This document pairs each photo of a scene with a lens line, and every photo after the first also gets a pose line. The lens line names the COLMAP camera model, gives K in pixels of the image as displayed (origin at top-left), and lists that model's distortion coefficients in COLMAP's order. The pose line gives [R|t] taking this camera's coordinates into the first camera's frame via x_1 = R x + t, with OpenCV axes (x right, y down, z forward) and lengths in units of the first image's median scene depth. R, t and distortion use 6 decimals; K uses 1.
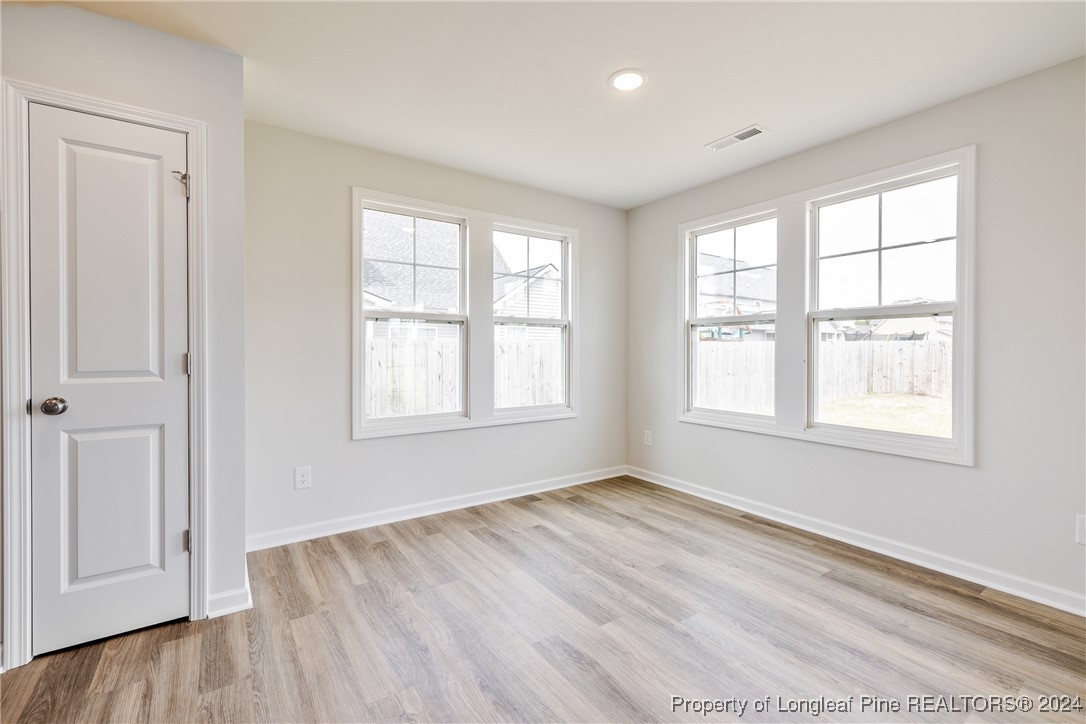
lens RADIAL K [[464.7, 0, 544.8], [0, 464.7, 352.4], [0, 0, 1]] dist [0.001882, -0.000057]
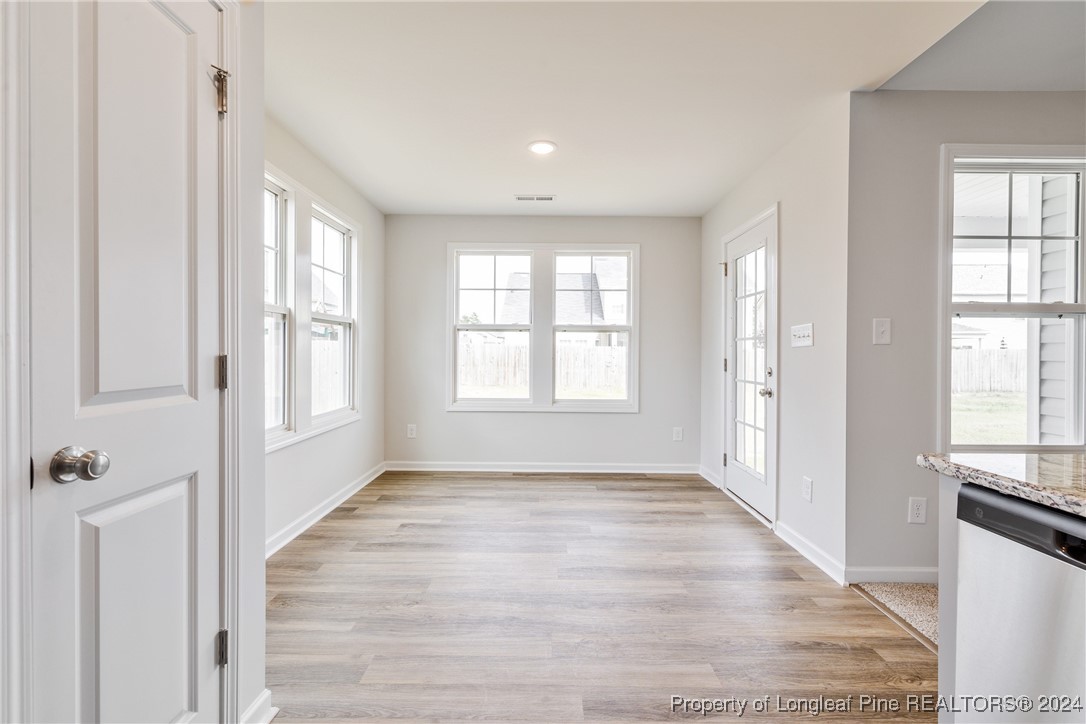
lens RADIAL K [[459.9, 0, 542.8], [0, 459.9, 352.2], [0, 0, 1]] dist [-0.000980, -0.000072]
pose [[0.581455, -0.000373, 0.813578, -0.664264], [-0.001767, 0.999997, 0.001721, -0.003479], [-0.813576, -0.002439, 0.581453, 0.177162]]
